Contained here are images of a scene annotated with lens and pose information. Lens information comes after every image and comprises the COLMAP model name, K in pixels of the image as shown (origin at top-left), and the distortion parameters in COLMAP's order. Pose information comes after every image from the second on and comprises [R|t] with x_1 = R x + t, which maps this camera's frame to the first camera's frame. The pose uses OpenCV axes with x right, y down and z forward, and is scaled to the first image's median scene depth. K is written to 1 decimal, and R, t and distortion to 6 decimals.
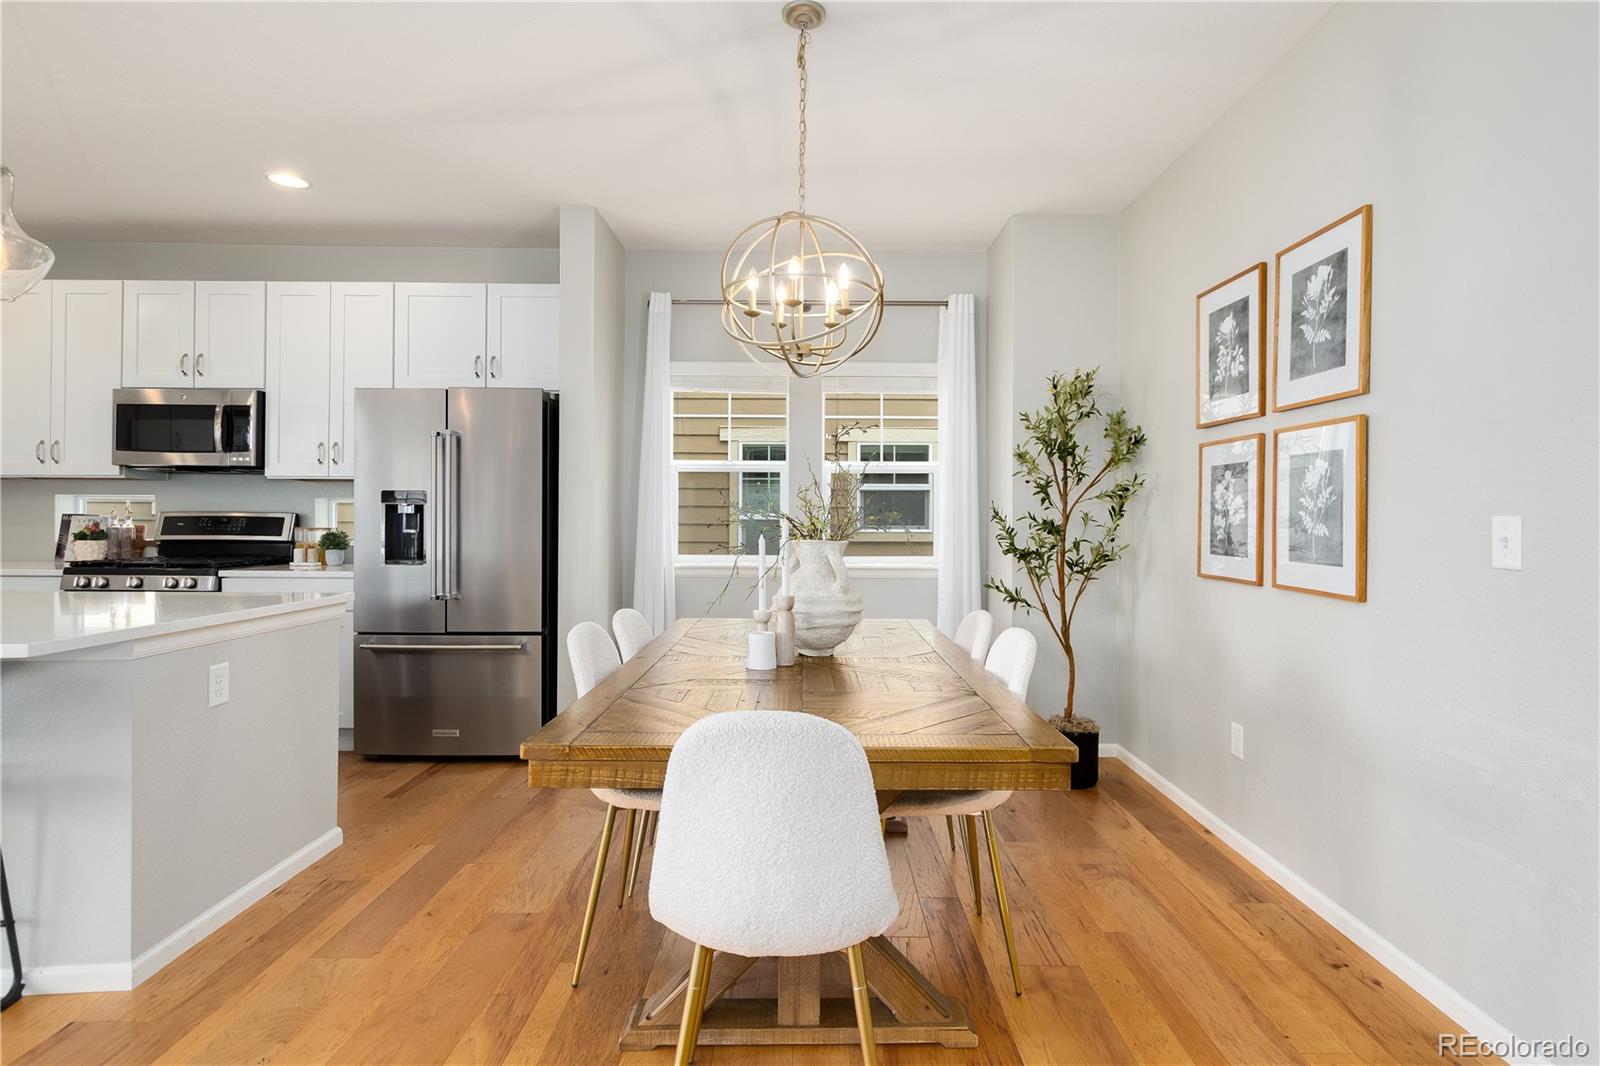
lens RADIAL K [[797.1, 0, 821.2], [0, 797.1, 518.2], [0, 0, 1]] dist [-0.000641, -0.001486]
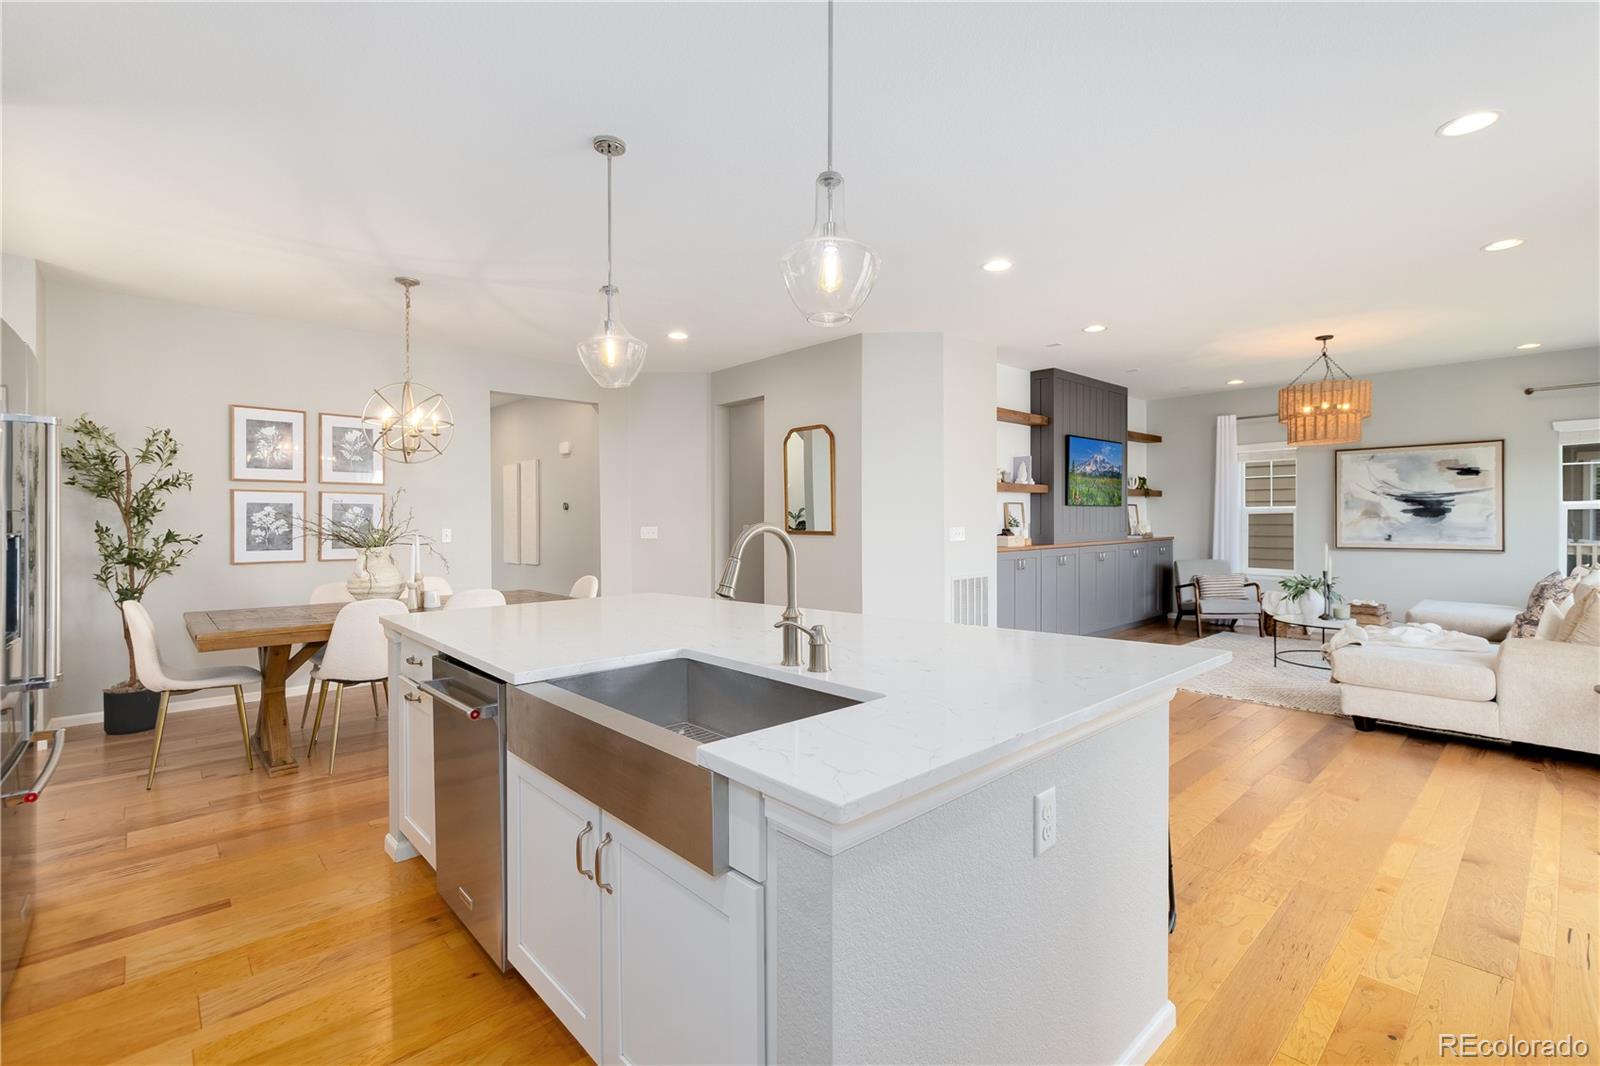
lens RADIAL K [[733.6, 0, 814.8], [0, 733.6, 519.7], [0, 0, 1]] dist [0.005800, -0.003370]
pose [[-0.682857, -0.006394, 0.730524, -1.210096], [-0.004590, 0.999980, 0.004462, -0.030266], [-0.730538, -0.000306, -0.682872, 0.900123]]
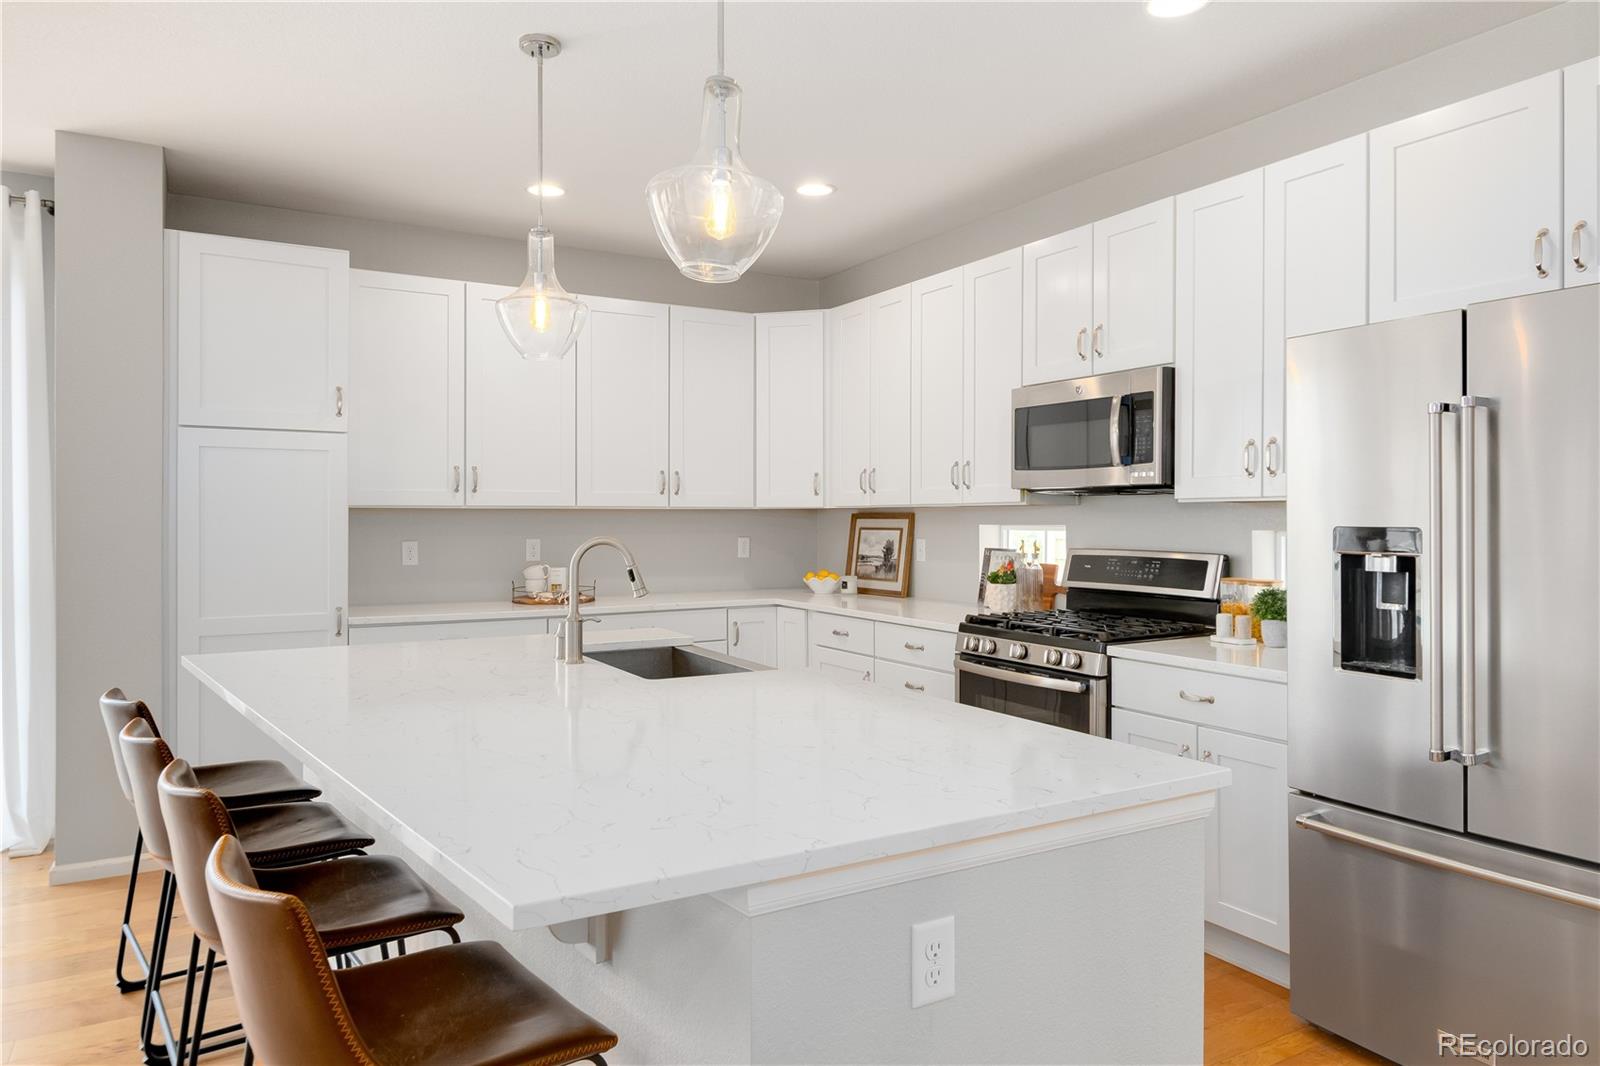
lens RADIAL K [[1032.5, 0, 823.2], [0, 1032.5, 519.7], [0, 0, 1]] dist [0.000211, -0.006145]
pose [[0.511039, -0.004521, -0.859546, -0.134464], [0.003991, 0.999988, -0.002887, -0.036273], [0.859548, -0.001955, 0.511051, 0.345979]]
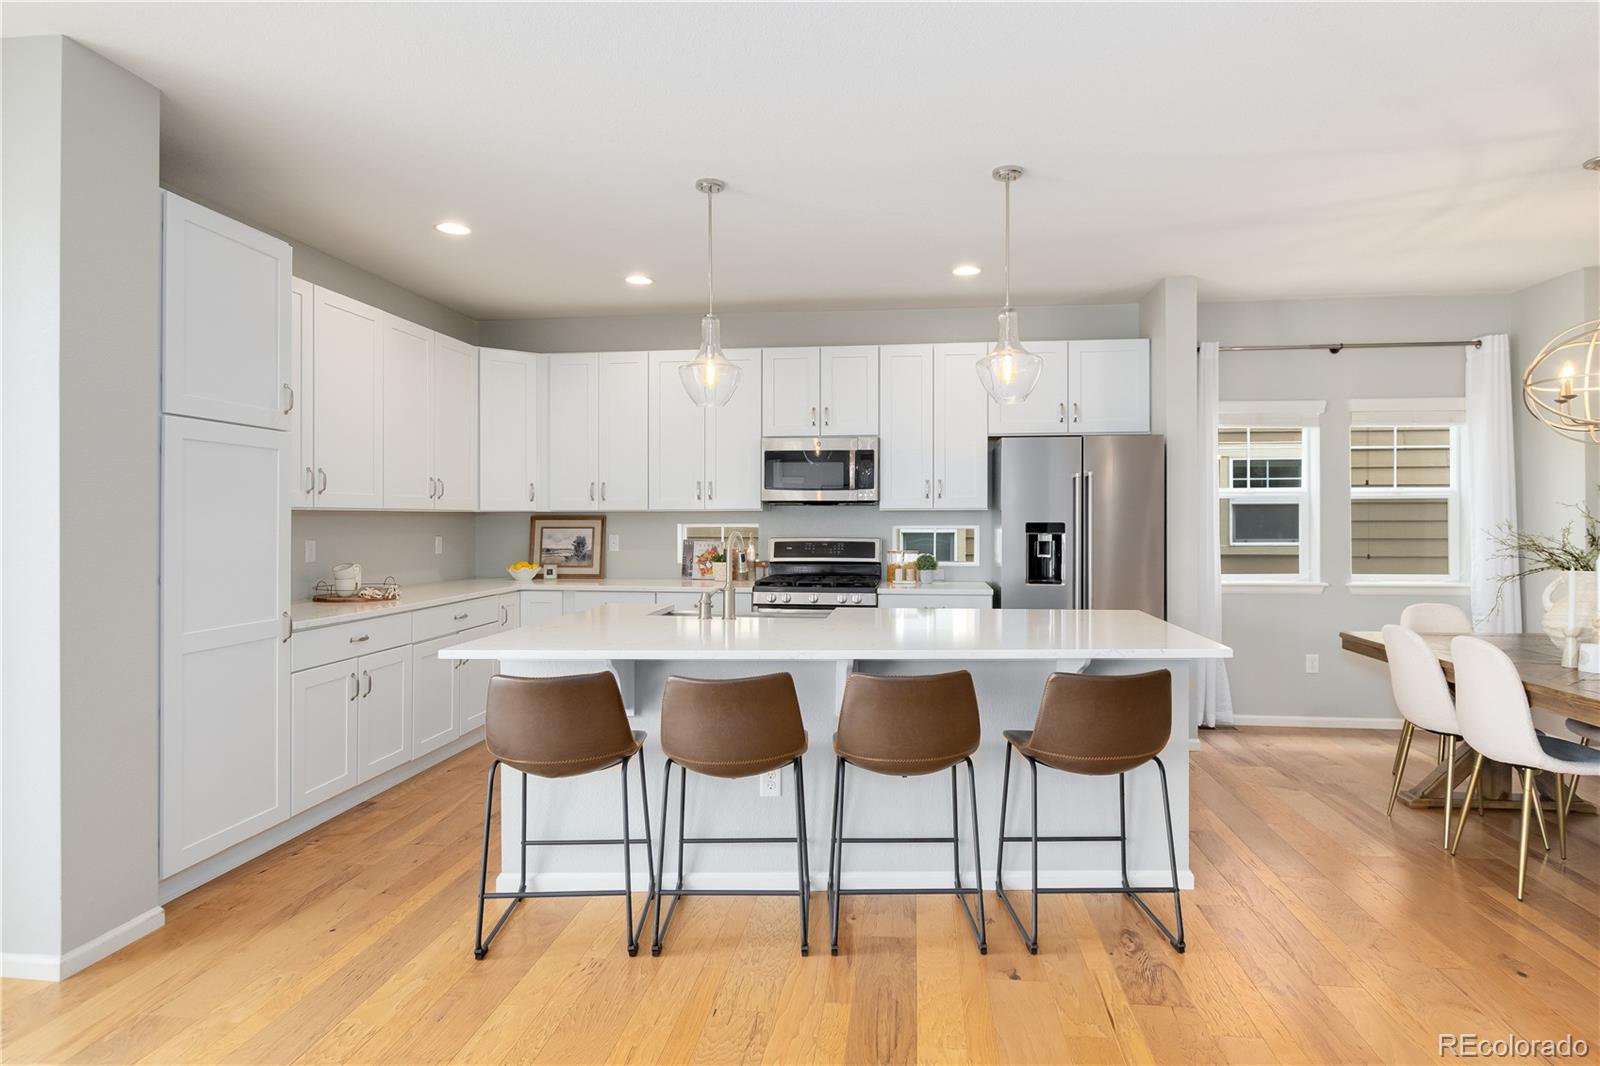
lens RADIAL K [[859.8, 0, 821.2], [0, 859.8, 524.4], [0, 0, 1]] dist [-0.007639, -0.002009]
pose [[0.992431, -0.006401, -0.122639, -0.655291], [0.007256, 0.999952, 0.006523, -0.040132], [0.122591, -0.007363, 0.992430, -0.300284]]
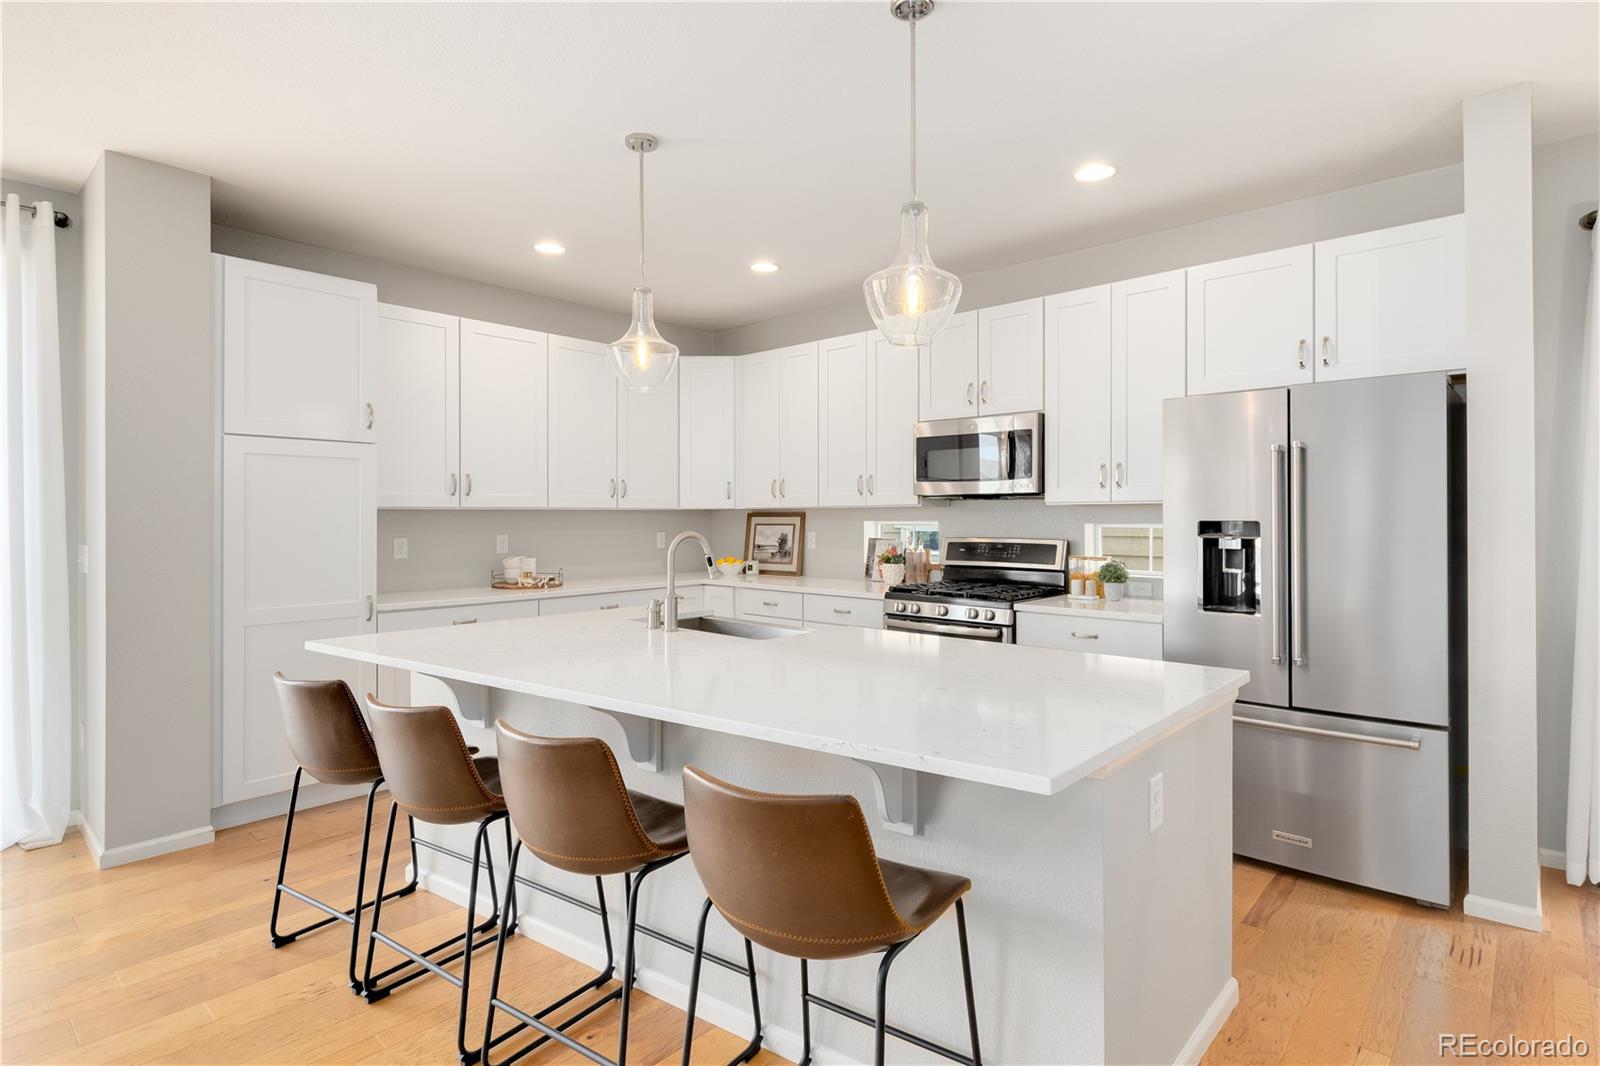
lens RADIAL K [[806.5, 0, 819.3], [0, 806.5, 515.7], [0, 0, 1]] dist [0.000900, -0.000543]
pose [[0.742303, -0.008661, -0.670008, -0.268238], [0.008666, 0.999957, -0.003325, -0.037998], [0.670008, -0.003338, 0.742346, 0.116924]]
